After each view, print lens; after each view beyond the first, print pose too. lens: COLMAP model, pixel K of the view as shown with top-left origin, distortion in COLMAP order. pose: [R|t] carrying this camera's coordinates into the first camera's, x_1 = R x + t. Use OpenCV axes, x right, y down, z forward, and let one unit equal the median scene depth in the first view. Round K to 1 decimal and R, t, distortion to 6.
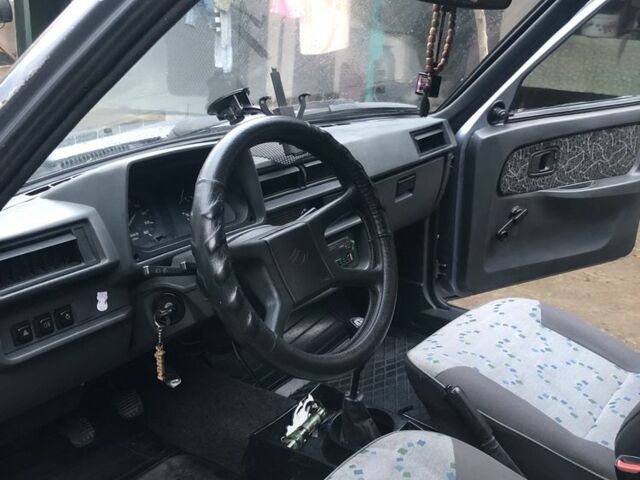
lens RADIAL K [[682.9, 0, 325.4], [0, 682.9, 239.7], [0, 0, 1]] dist [0.114542, -0.313076]
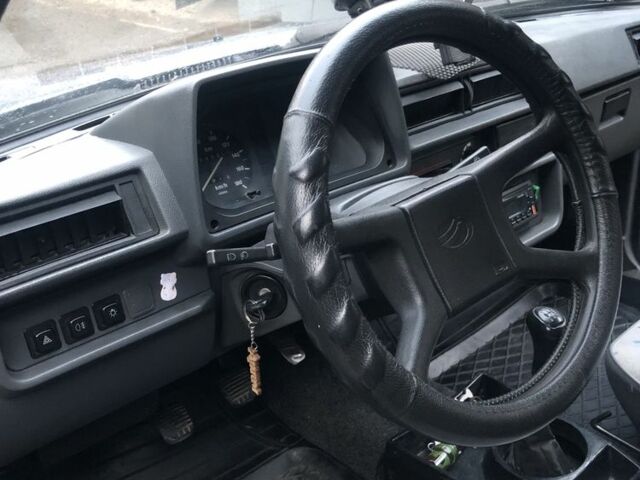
lens RADIAL K [[682.9, 0, 325.4], [0, 682.9, 239.7], [0, 0, 1]] dist [0.114542, -0.313076]
pose [[0.973867, 0.035615, -0.224311, -0.015891], [-0.008281, 0.992540, 0.121636, -0.040744], [0.226970, -0.116600, 0.966897, 0.354520]]
